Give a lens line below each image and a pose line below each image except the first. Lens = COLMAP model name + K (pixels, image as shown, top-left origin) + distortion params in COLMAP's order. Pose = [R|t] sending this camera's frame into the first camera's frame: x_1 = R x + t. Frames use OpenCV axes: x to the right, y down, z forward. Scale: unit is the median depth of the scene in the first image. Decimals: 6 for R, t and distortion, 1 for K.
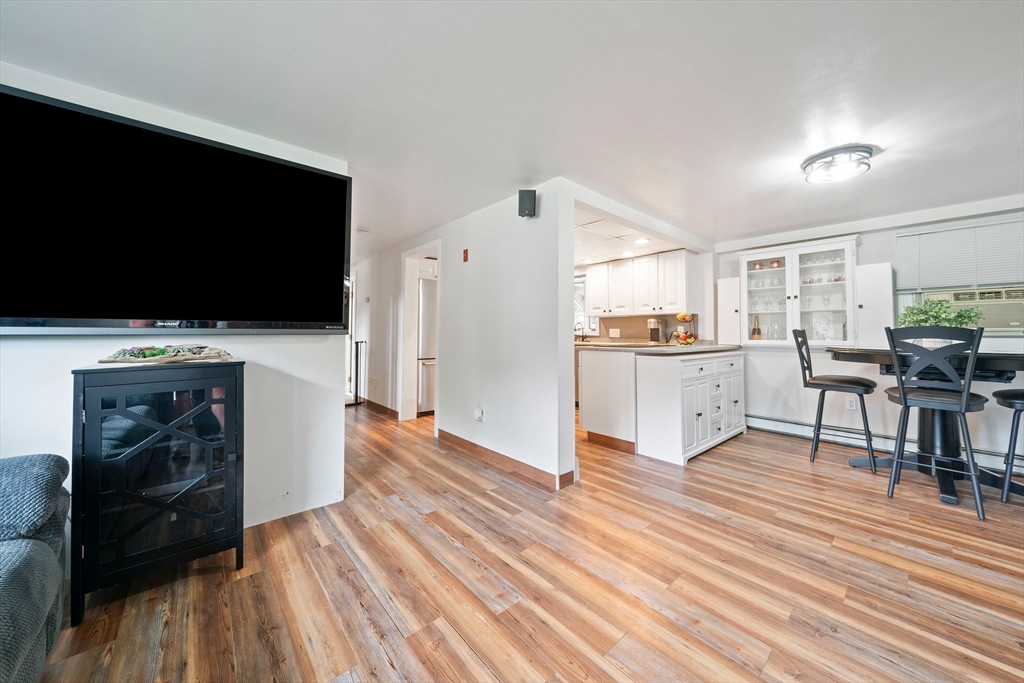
lens RADIAL K [[358.4, 0, 518.7], [0, 358.4, 331.7], [0, 0, 1]] dist [-0.005147, -0.000056]
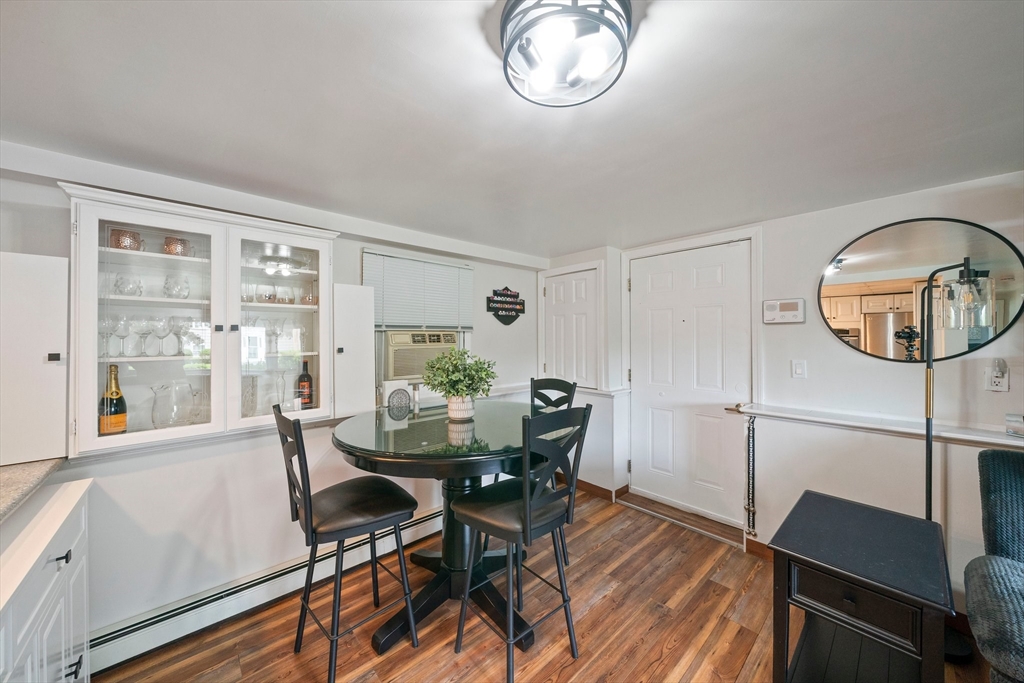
lens RADIAL K [[358.4, 0, 518.7], [0, 358.4, 331.7], [0, 0, 1]] dist [-0.005147, -0.000056]
pose [[-0.020853, 0.013888, 0.999686, 0.288495], [-0.001125, 0.999903, -0.013914, -0.082536], [-0.999782, -0.001415, -0.020835, 0.612581]]
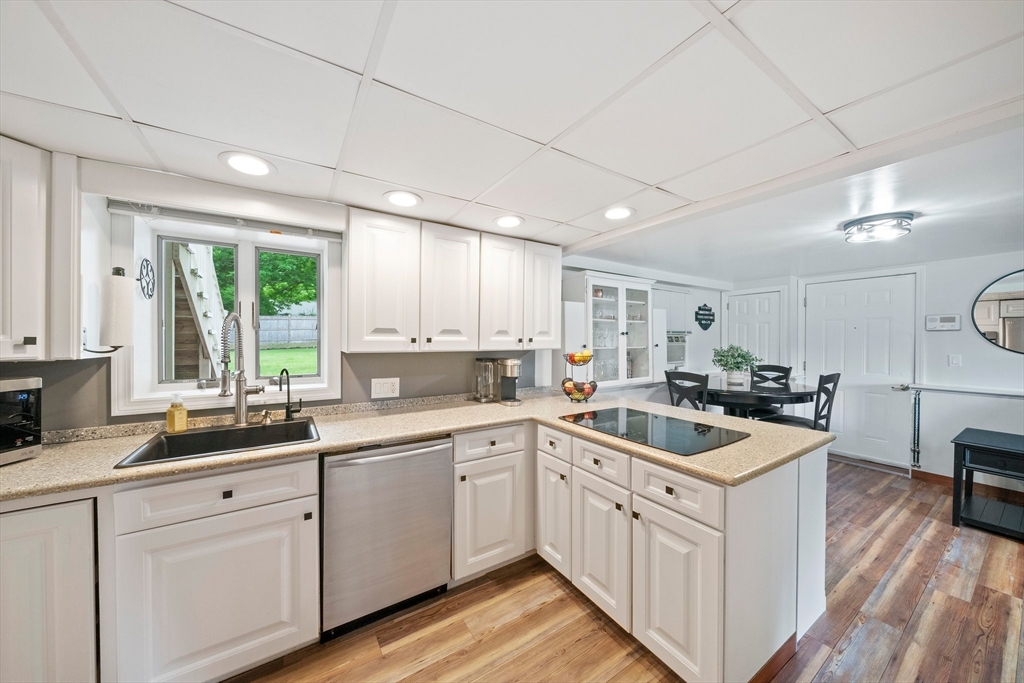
lens RADIAL K [[355.0, 0, 514.9], [0, 355.0, 339.6], [0, 0, 1]] dist [-0.000932, 0.000013]
pose [[0.146279, -0.005009, 0.989231, -0.185215], [-0.005336, 0.999969, 0.005852, -0.081555], [-0.989229, -0.006134, 0.146248, 1.114377]]
